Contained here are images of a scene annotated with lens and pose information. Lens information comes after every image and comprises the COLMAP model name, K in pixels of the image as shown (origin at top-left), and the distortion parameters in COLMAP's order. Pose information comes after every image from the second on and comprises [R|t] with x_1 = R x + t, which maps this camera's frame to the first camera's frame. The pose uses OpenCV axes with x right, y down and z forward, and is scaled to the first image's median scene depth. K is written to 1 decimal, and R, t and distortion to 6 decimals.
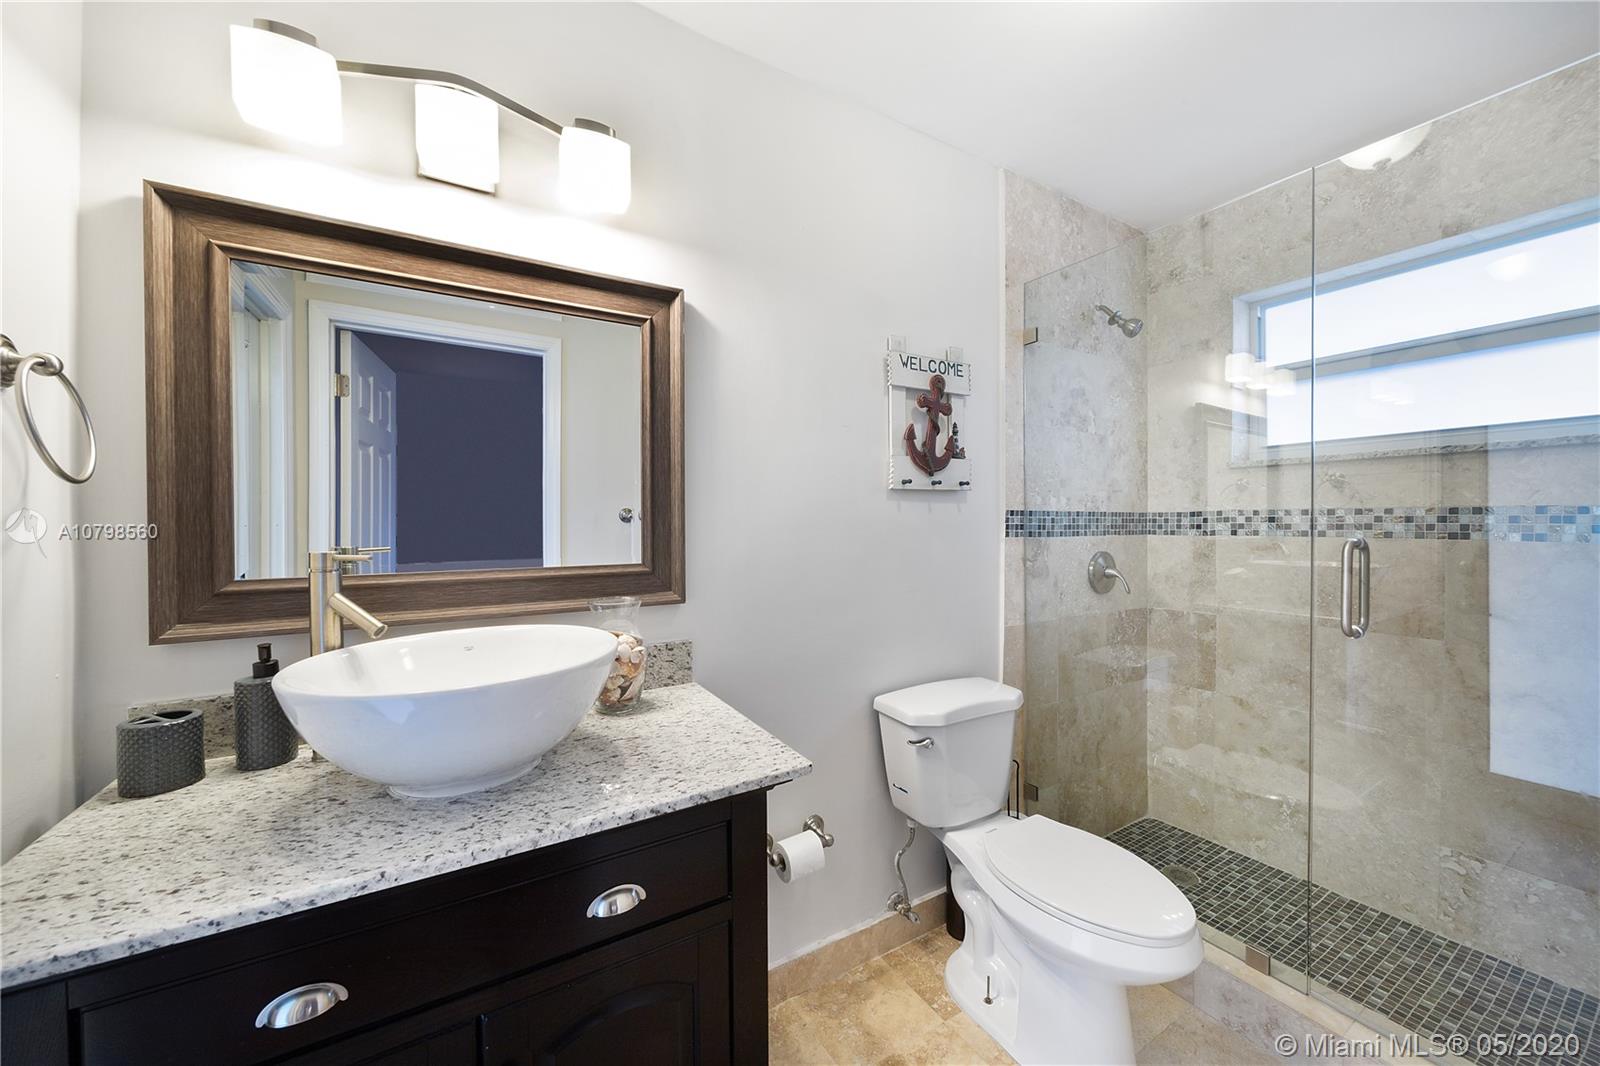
lens RADIAL K [[556.6, 0, 801.7], [0, 556.6, 521.4], [0, 0, 1]] dist [0.000379, -0.000117]
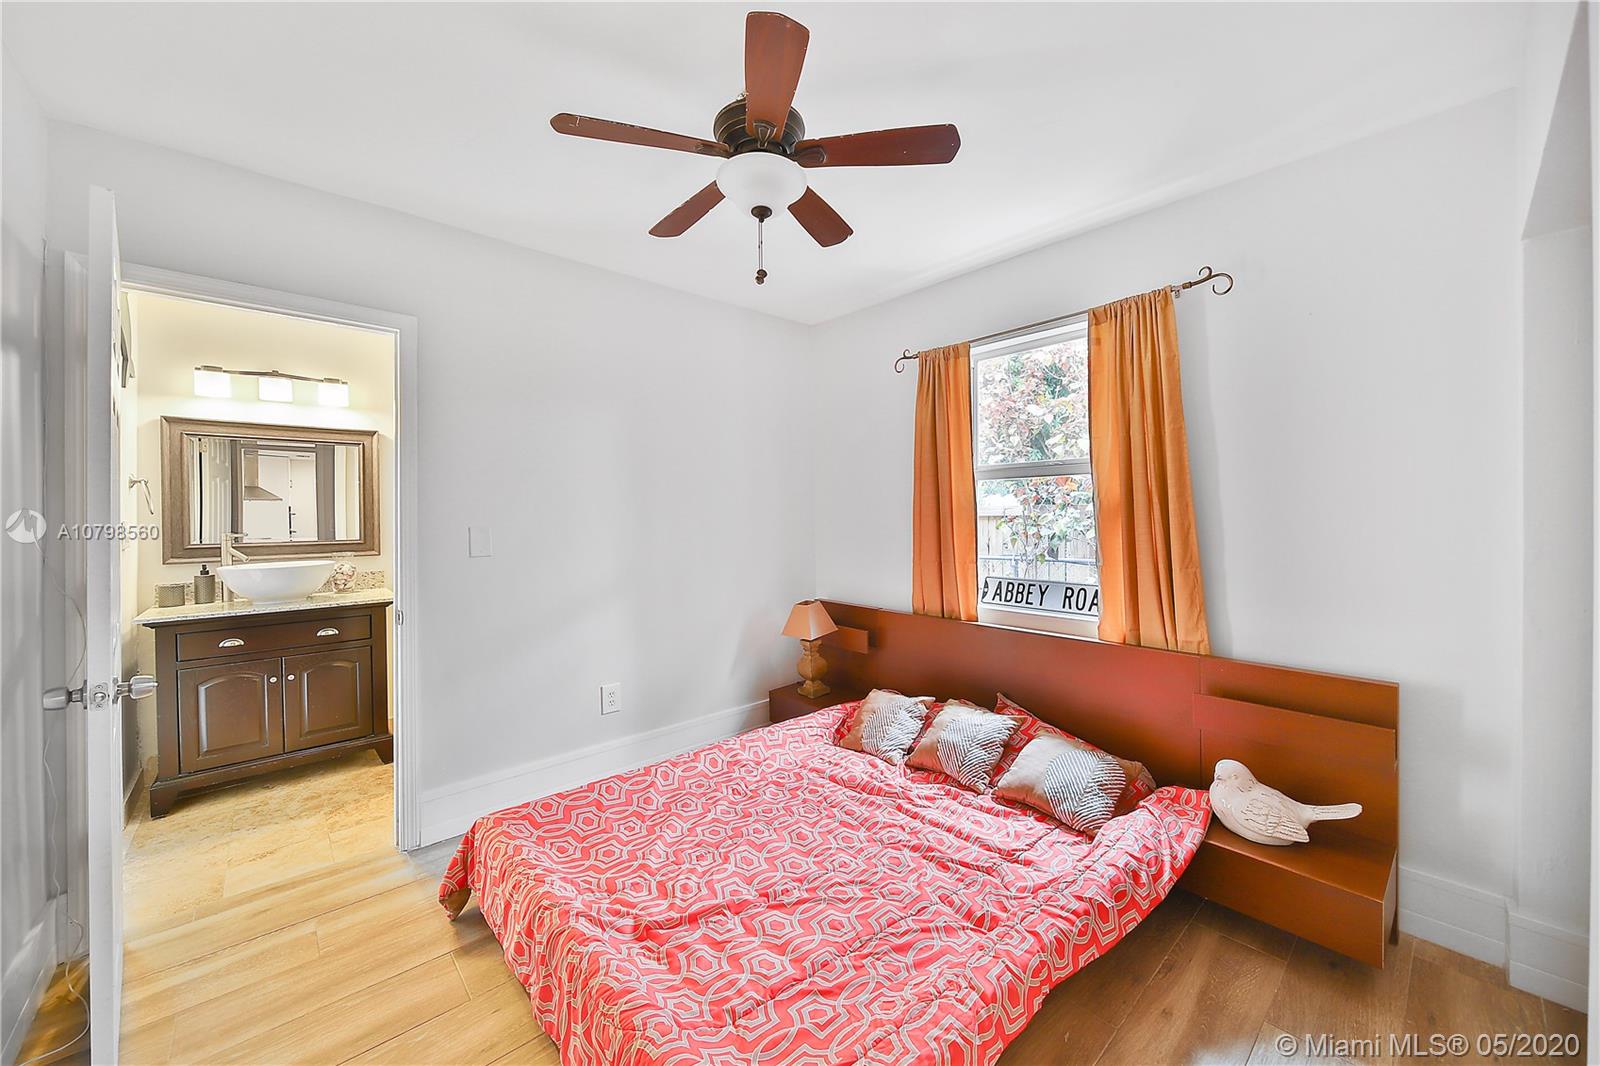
lens RADIAL K [[581.2, 0, 800.0], [0, 581.2, 533.0], [0, 0, 1]] dist [0.000817, 0.000025]
pose [[0.986728, -0.007197, 0.162223, 1.725009], [0.005548, 0.999928, 0.010613, 0.030722], [-0.162288, -0.009572, 0.986697, -2.652295]]
